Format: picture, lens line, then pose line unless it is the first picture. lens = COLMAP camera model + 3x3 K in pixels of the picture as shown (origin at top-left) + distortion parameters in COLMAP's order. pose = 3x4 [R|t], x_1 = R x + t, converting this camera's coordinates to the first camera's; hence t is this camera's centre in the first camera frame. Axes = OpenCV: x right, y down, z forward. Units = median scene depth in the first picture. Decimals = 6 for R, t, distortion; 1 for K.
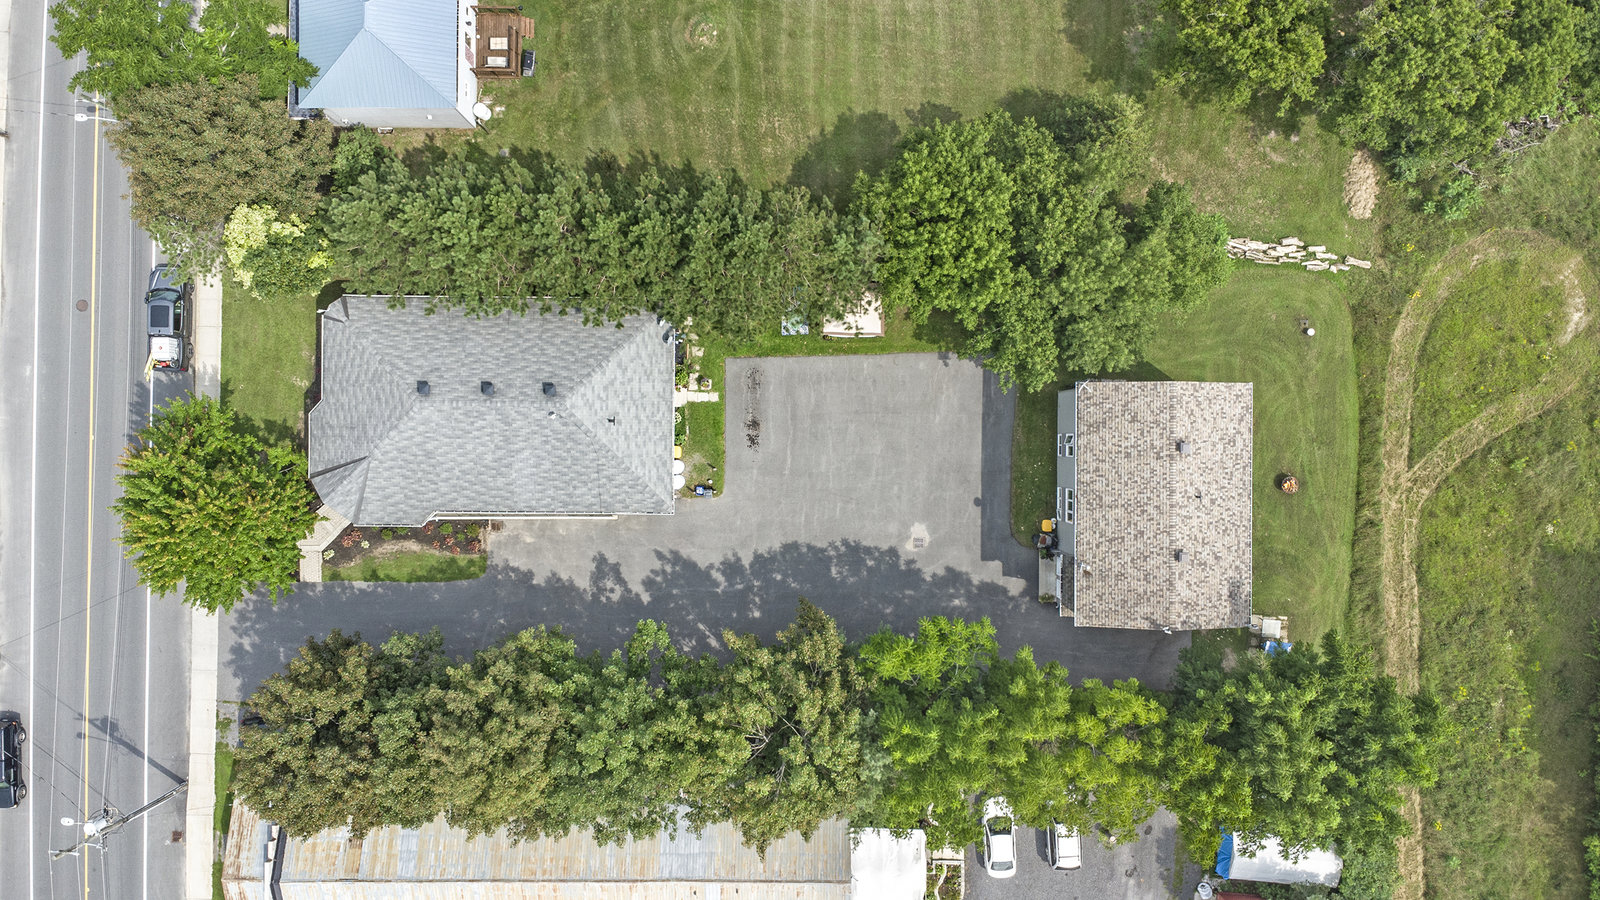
lens RADIAL K [[1151.9, 0, 791.0], [0, 1151.9, 448.8], [0, 0, 1]] dist [0.010584, -0.000600]
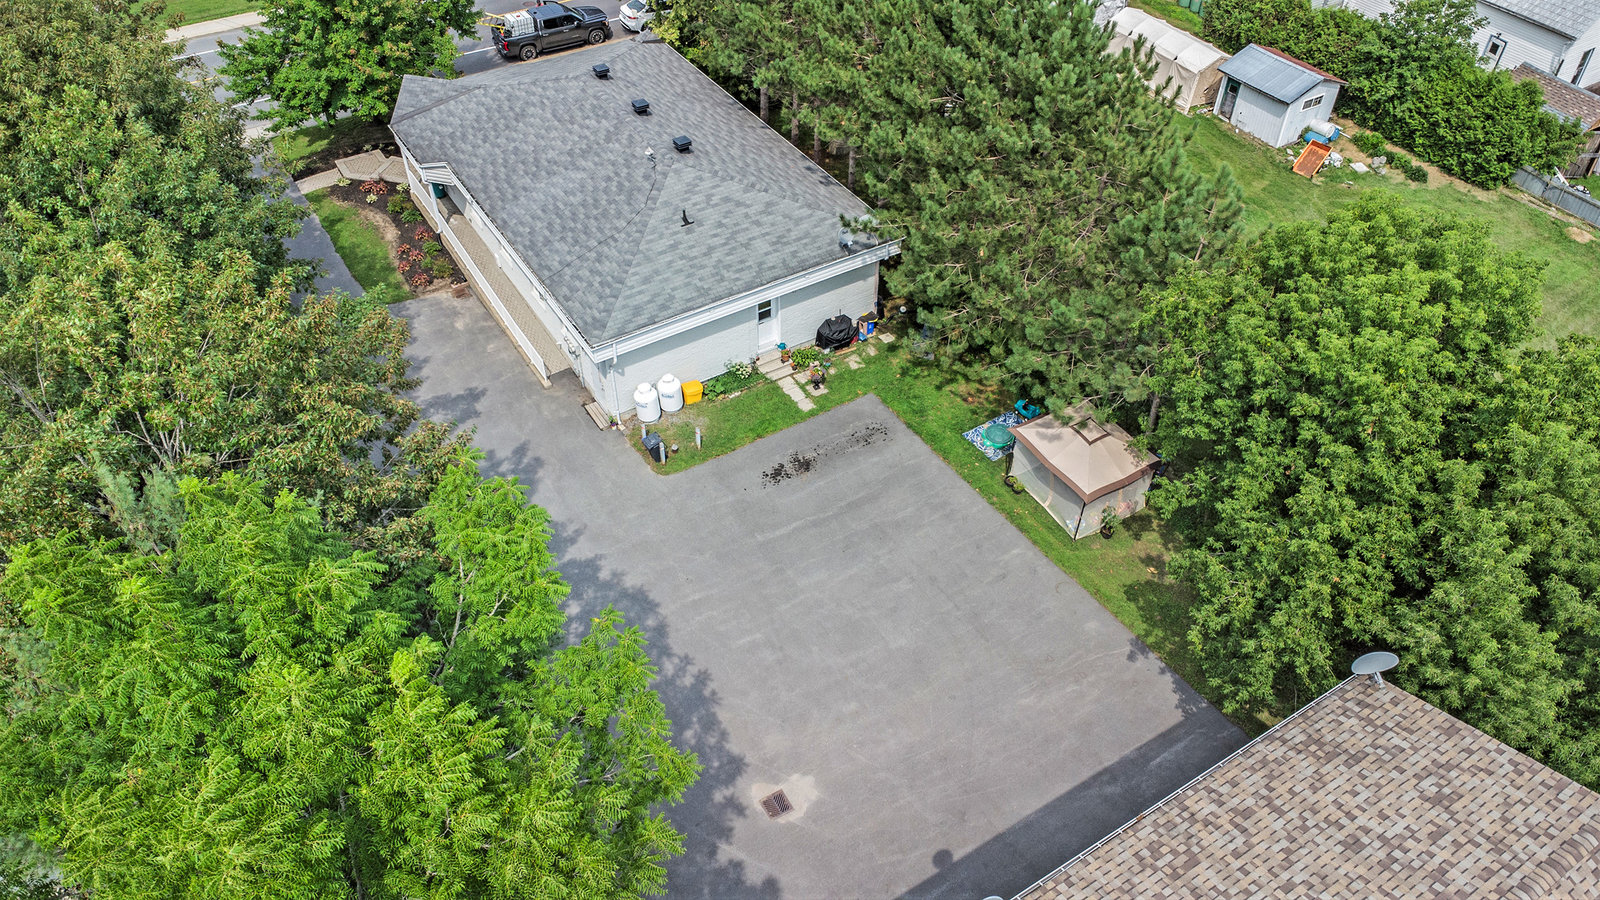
lens RADIAL K [[1144.4, 0, 794.5], [0, 1144.4, 451.7], [0, 0, 1]] dist [0.047793, -0.075329]
pose [[0.532976, 0.583659, -0.612600, 0.322499], [-0.846106, 0.362146, -0.391094, 0.210585], [-0.006415, 0.726768, 0.686853, 0.660366]]
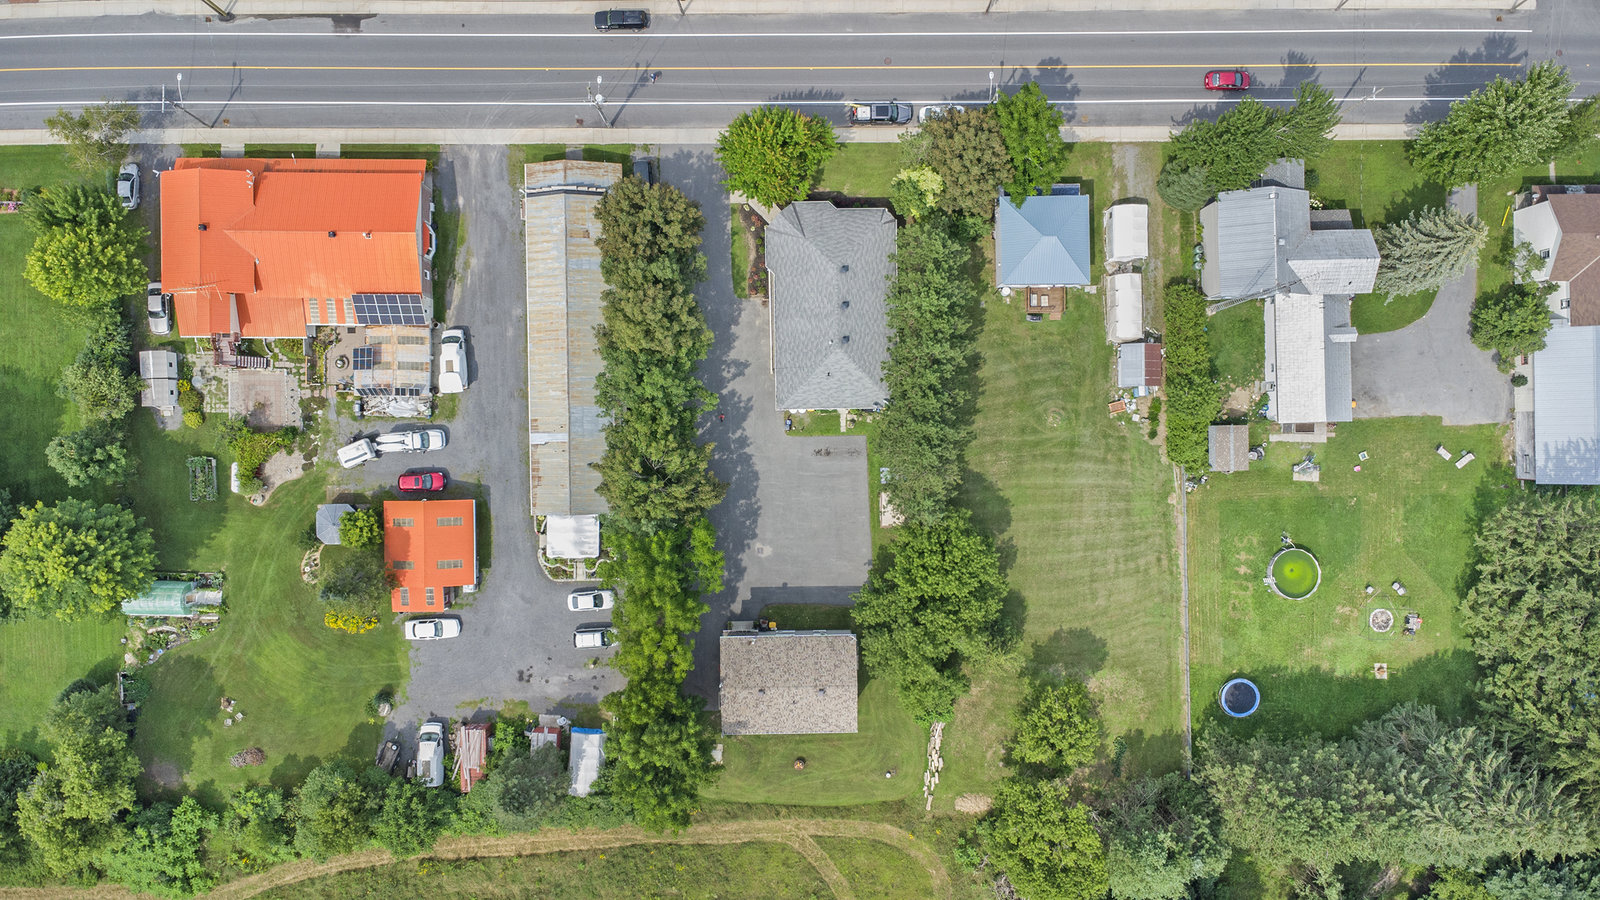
lens RADIAL K [[1151.9, 0, 791.0], [0, 1151.9, 448.8], [0, 0, 1]] dist [0.010584, -0.000600]
pose [[0.021622, 0.999762, 0.002872, -0.047605], [-0.999766, 0.021623, -0.000293, 0.035961], [-0.000355, -0.002865, 0.999996, -0.763813]]
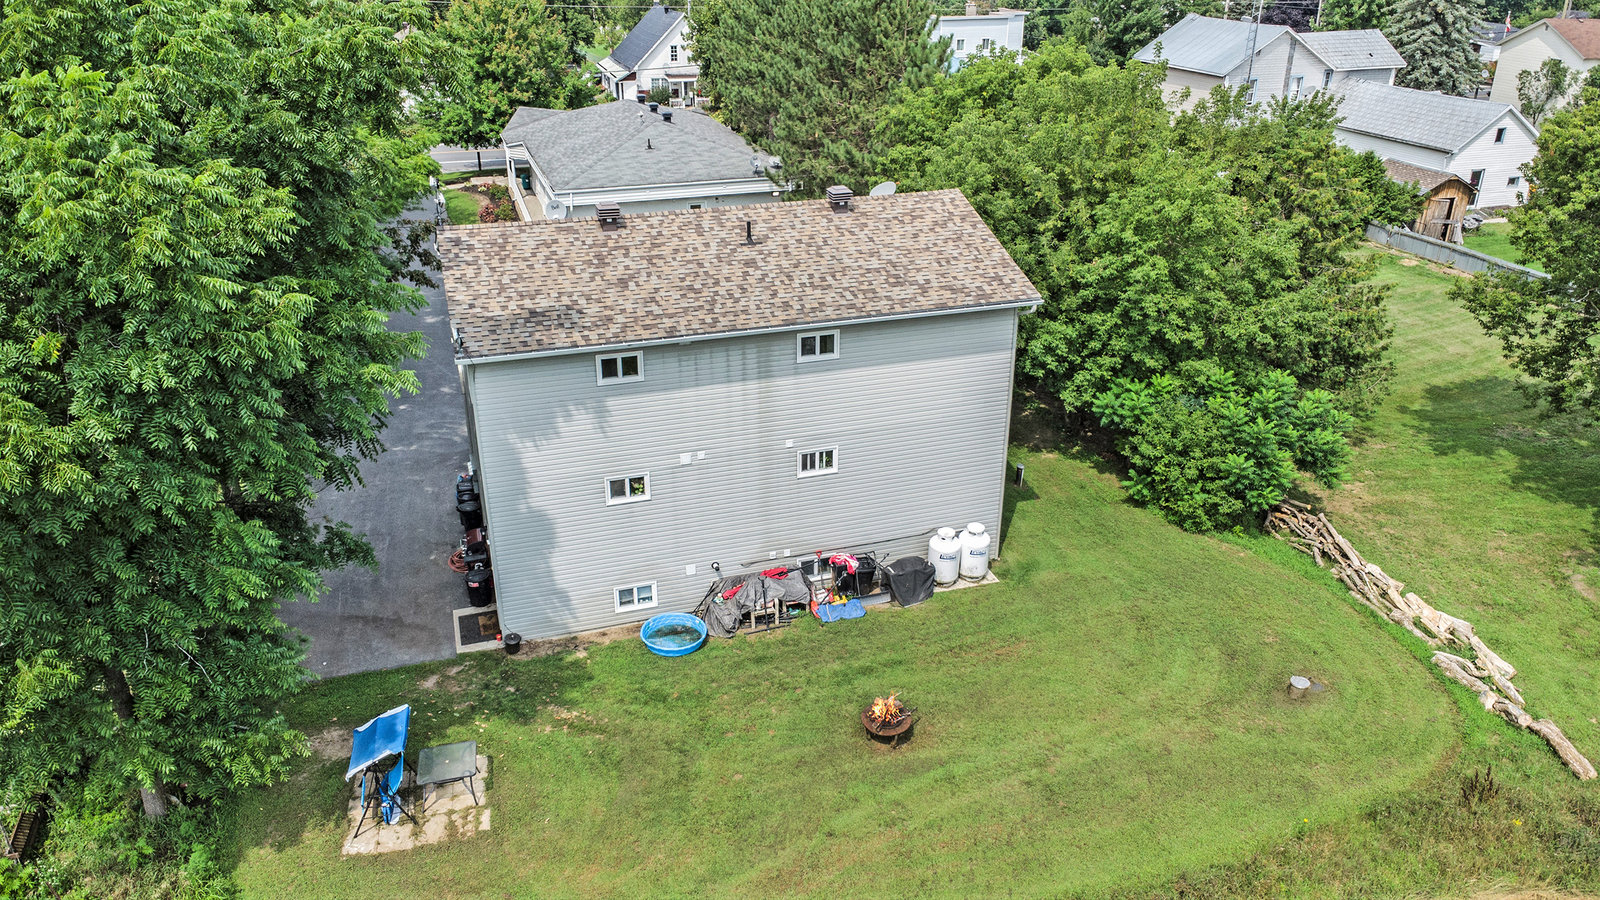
lens RADIAL K [[1151.9, 0, 791.0], [0, 1151.9, 448.8], [0, 0, 1]] dist [0.010584, -0.000600]
pose [[0.314218, 0.397829, -0.861974, 0.727682], [-0.949329, 0.125460, -0.288158, 0.155426], [-0.006494, 0.908841, 0.417092, 0.833258]]
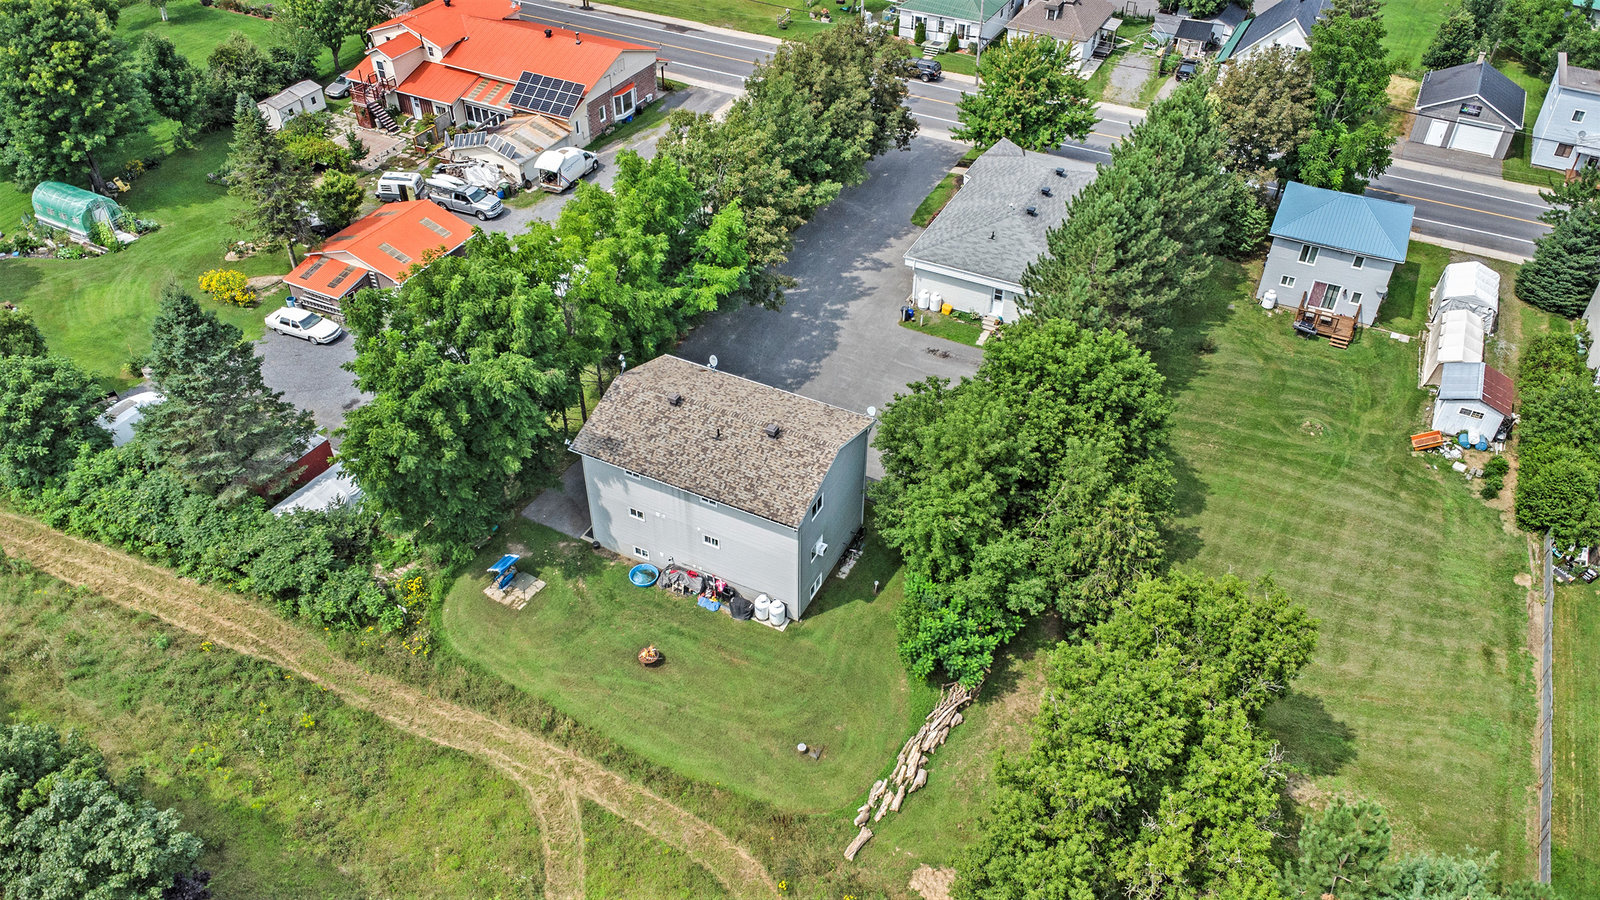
lens RADIAL K [[1151.9, 0, 791.0], [0, 1151.9, 448.8], [0, 0, 1]] dist [0.010584, -0.000600]
pose [[-0.448700, 0.572084, -0.686577, 0.926766], [-0.893659, -0.292723, 0.340127, -0.319098], [-0.006395, 0.766181, 0.642593, 0.369936]]
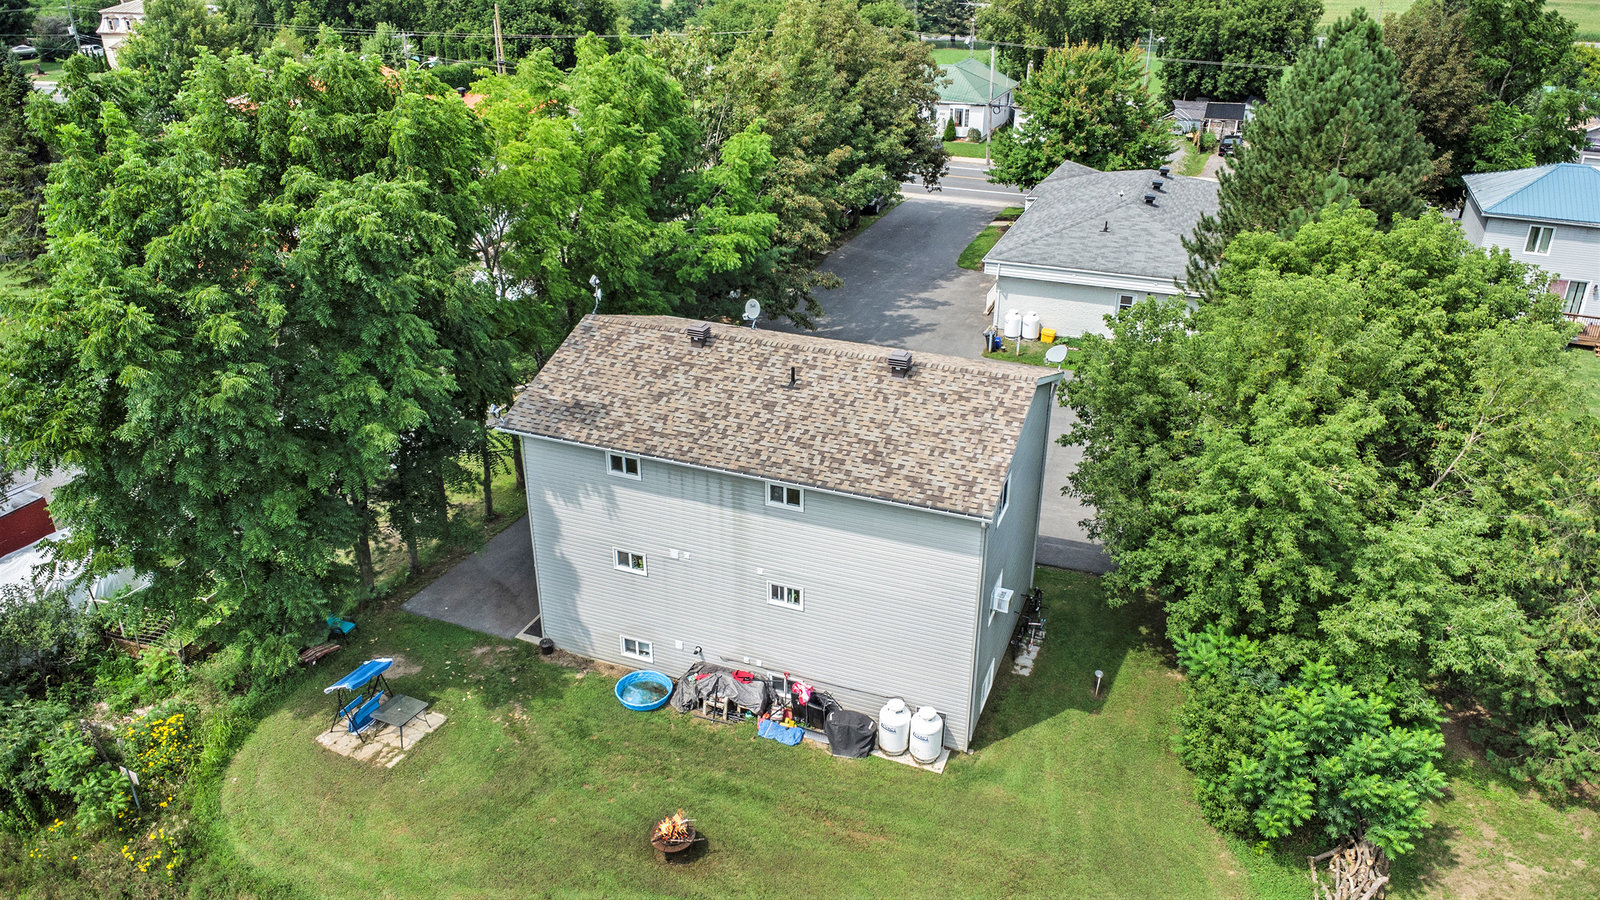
lens RADIAL K [[1144.4, 0, 794.5], [0, 1144.4, 451.7], [0, 0, 1]] dist [0.047793, -0.075329]
pose [[-0.364913, 0.407889, -0.836938, 0.727136], [-0.931008, -0.167557, 0.324268, -0.115272], [-0.007969, 0.897525, 0.440891, 0.760659]]
